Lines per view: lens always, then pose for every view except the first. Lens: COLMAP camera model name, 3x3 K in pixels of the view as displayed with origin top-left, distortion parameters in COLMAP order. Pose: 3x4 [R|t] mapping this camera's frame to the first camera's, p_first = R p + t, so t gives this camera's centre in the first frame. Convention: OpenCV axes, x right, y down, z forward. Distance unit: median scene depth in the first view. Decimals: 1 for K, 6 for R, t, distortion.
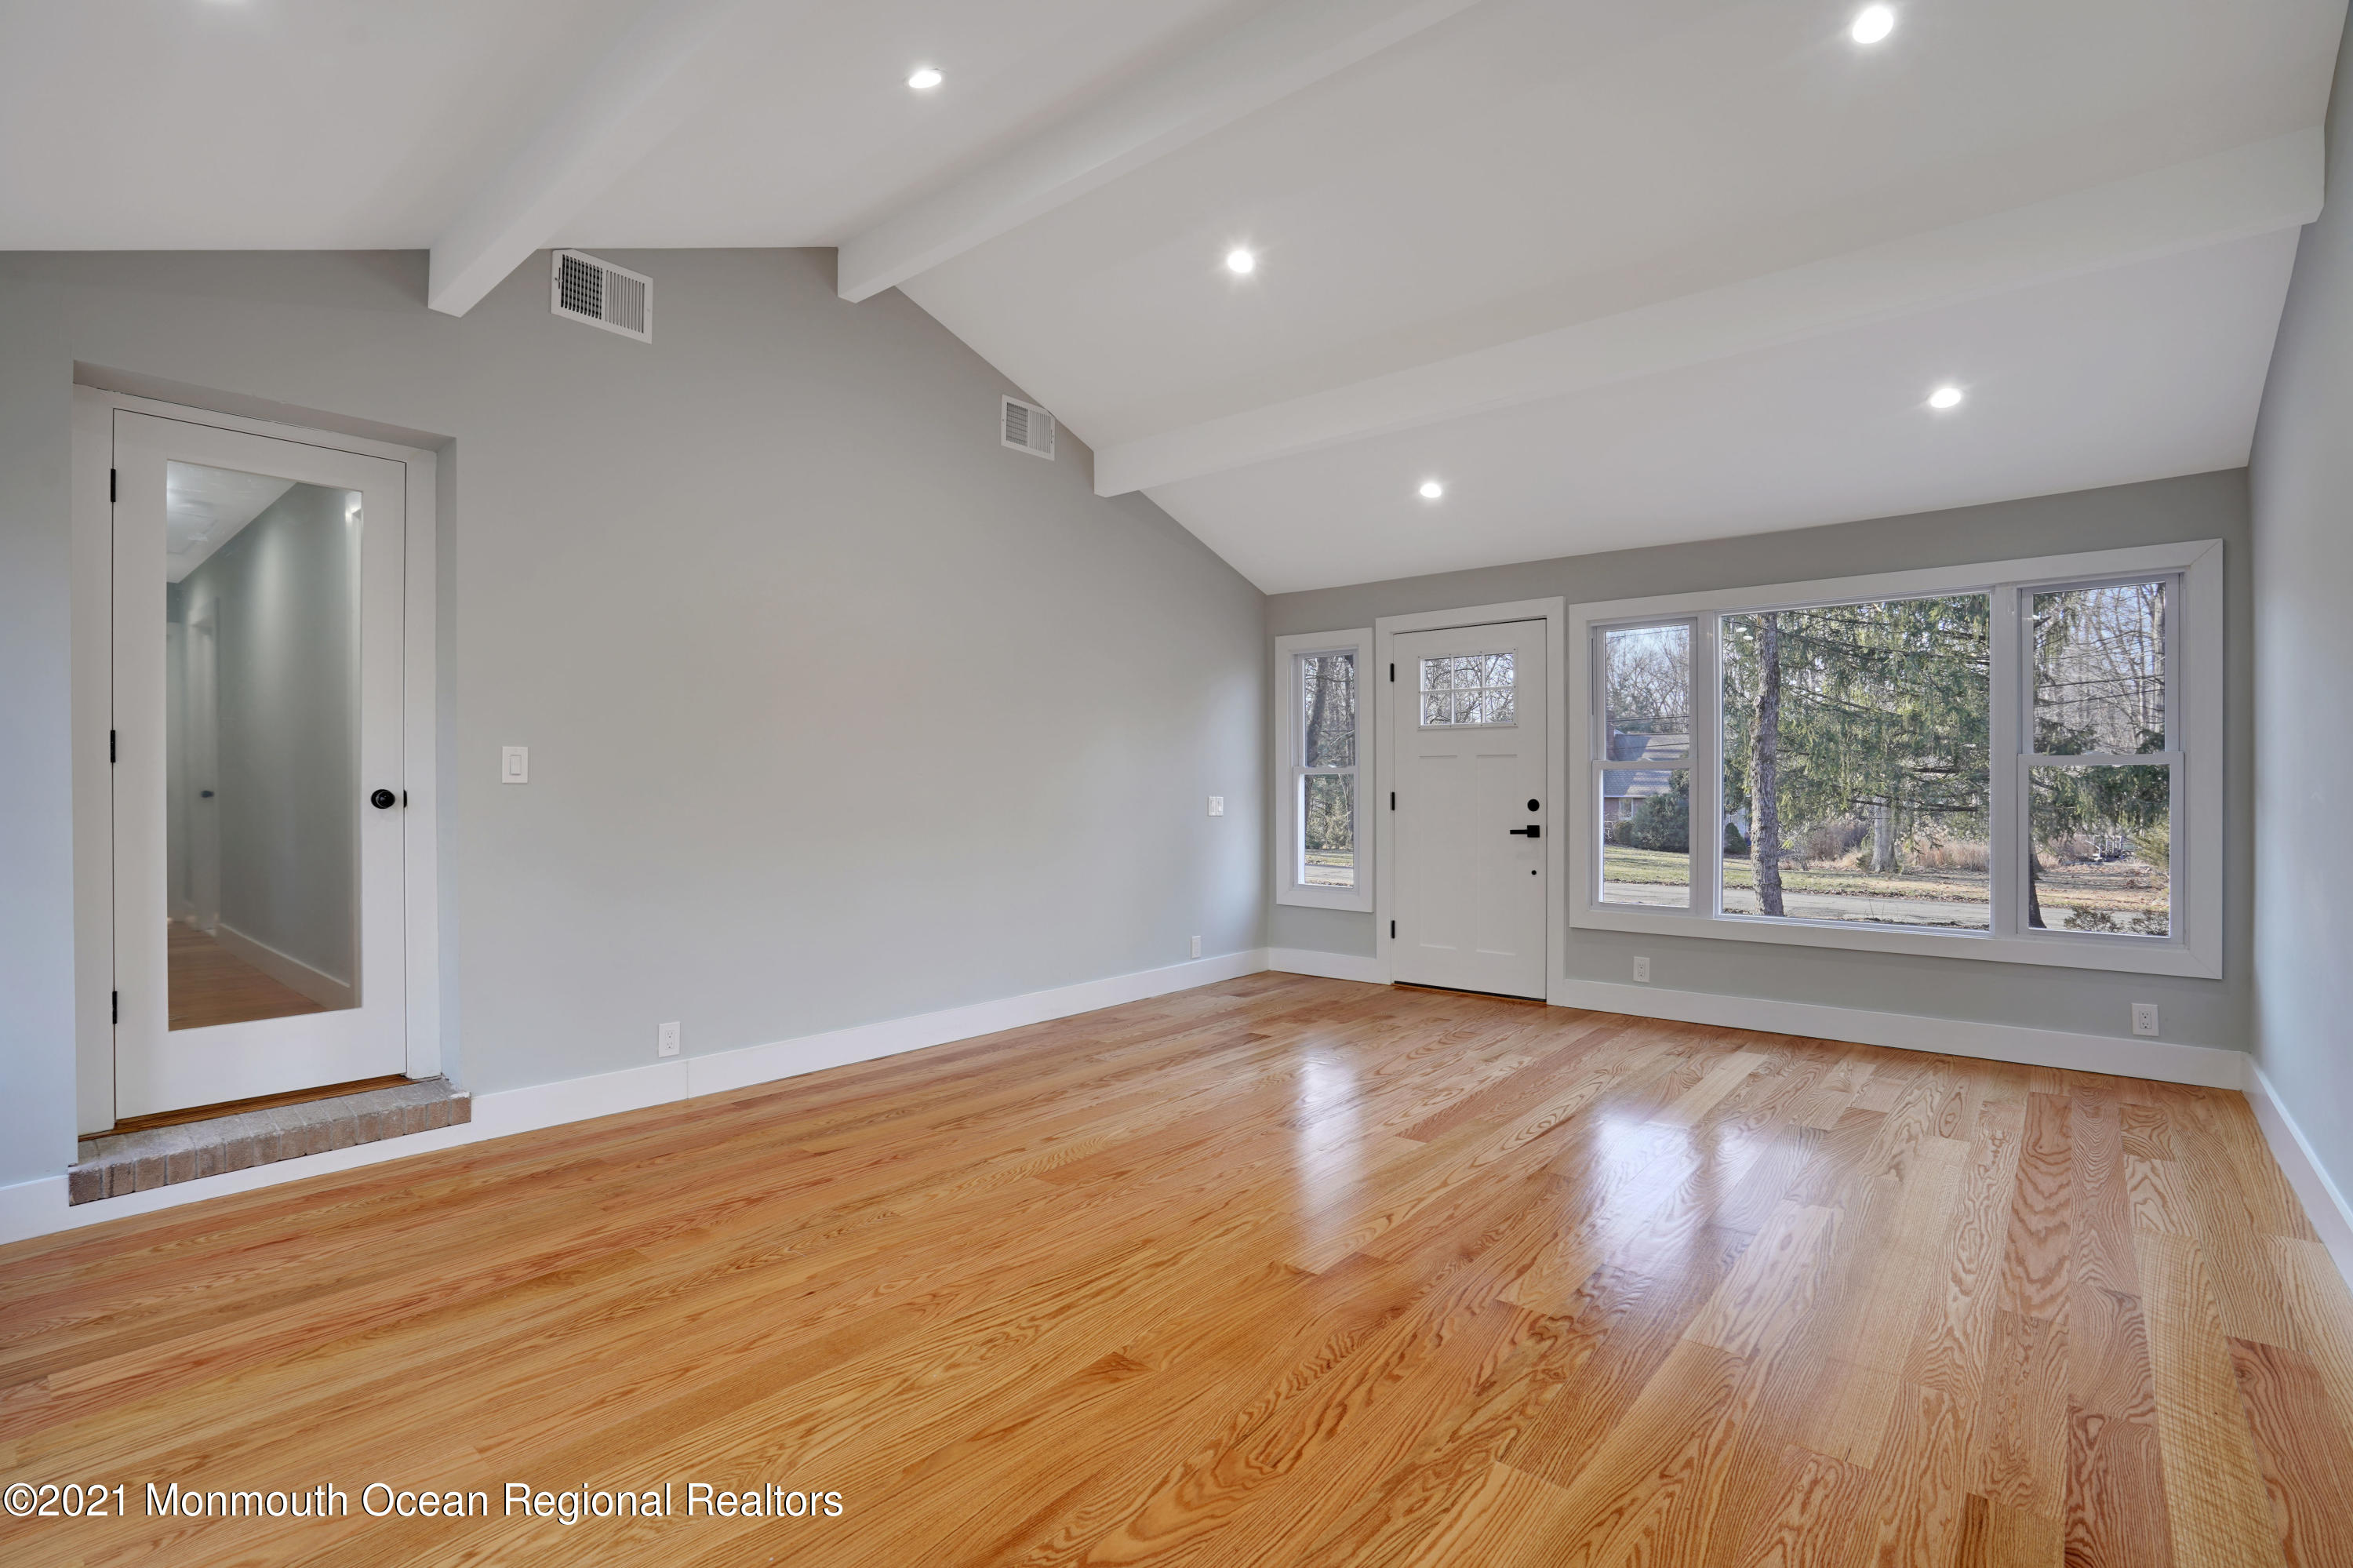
lens RADIAL K [[1089.9, 0, 1176.5], [0, 1089.9, 784.0], [0, 0, 1]] dist [-0.071654, 0.030002]
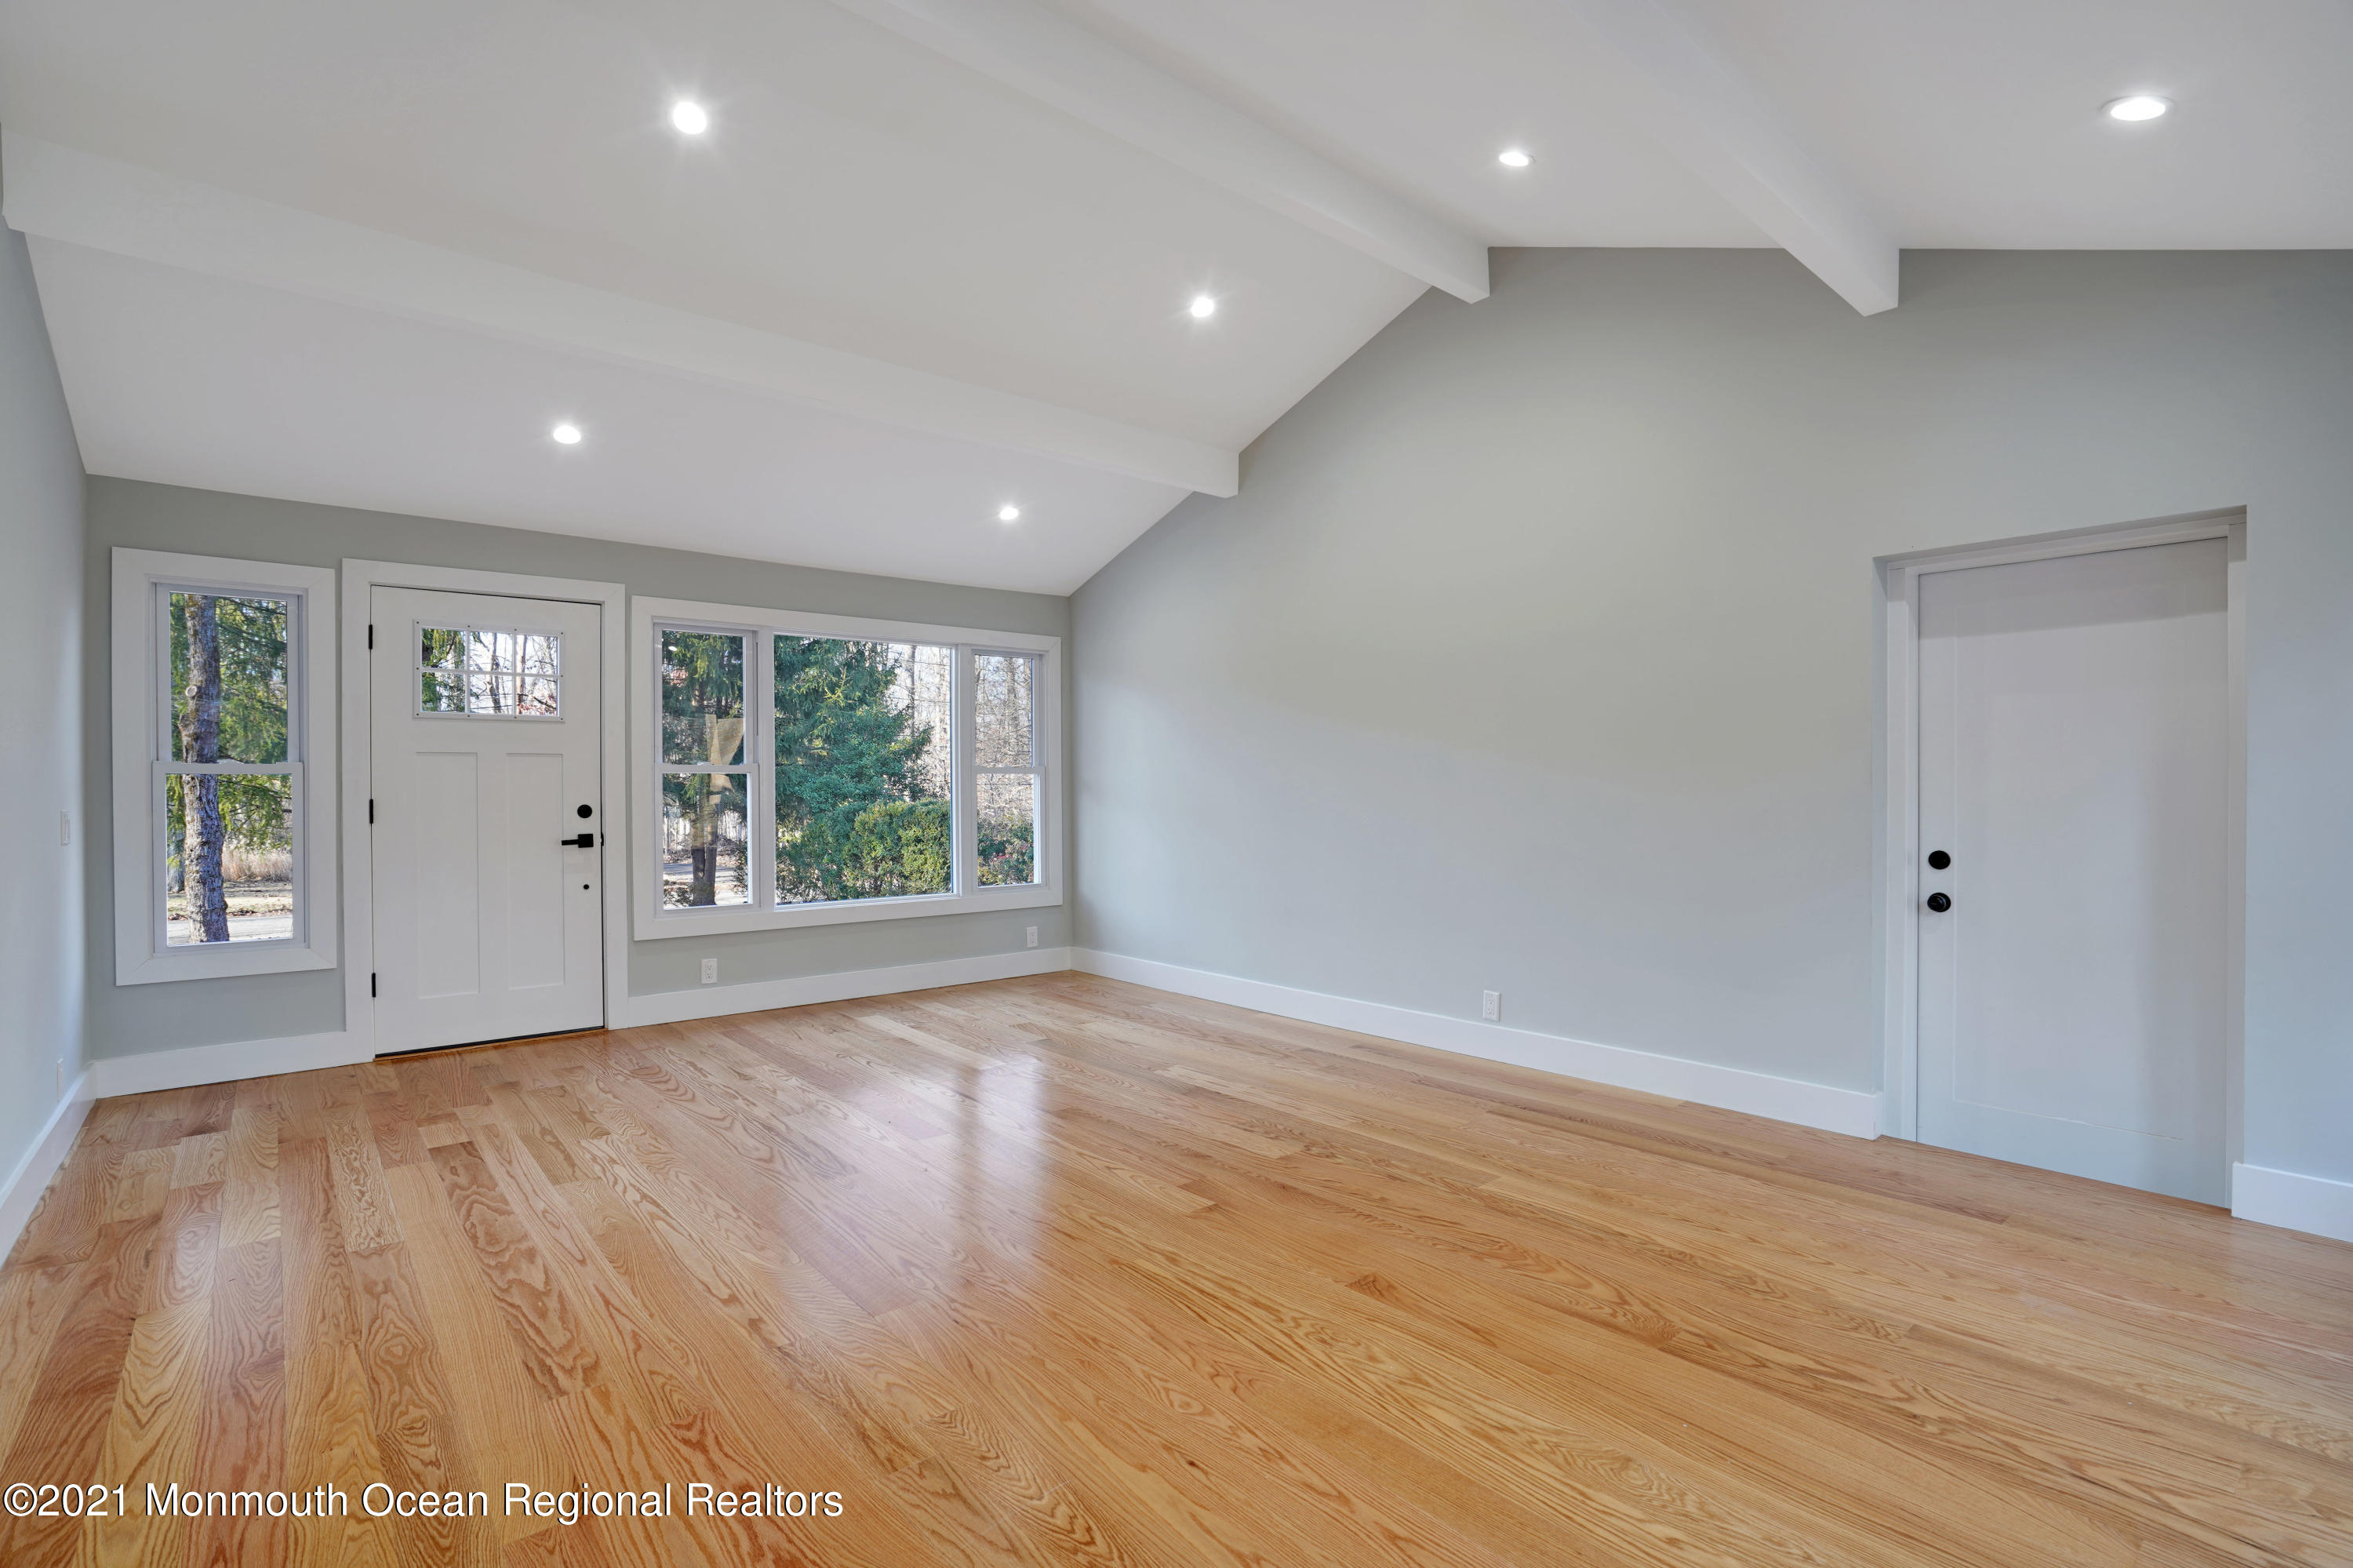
lens RADIAL K [[1089.9, 0, 1176.5], [0, 1089.9, 784.0], [0, 0, 1]] dist [-0.071654, 0.030002]
pose [[0.162796, 0.001697, 0.986658, -0.655381], [0.005099, 0.999984, -0.002561, 0.002757], [-0.986647, 0.005447, 0.162785, 0.539476]]
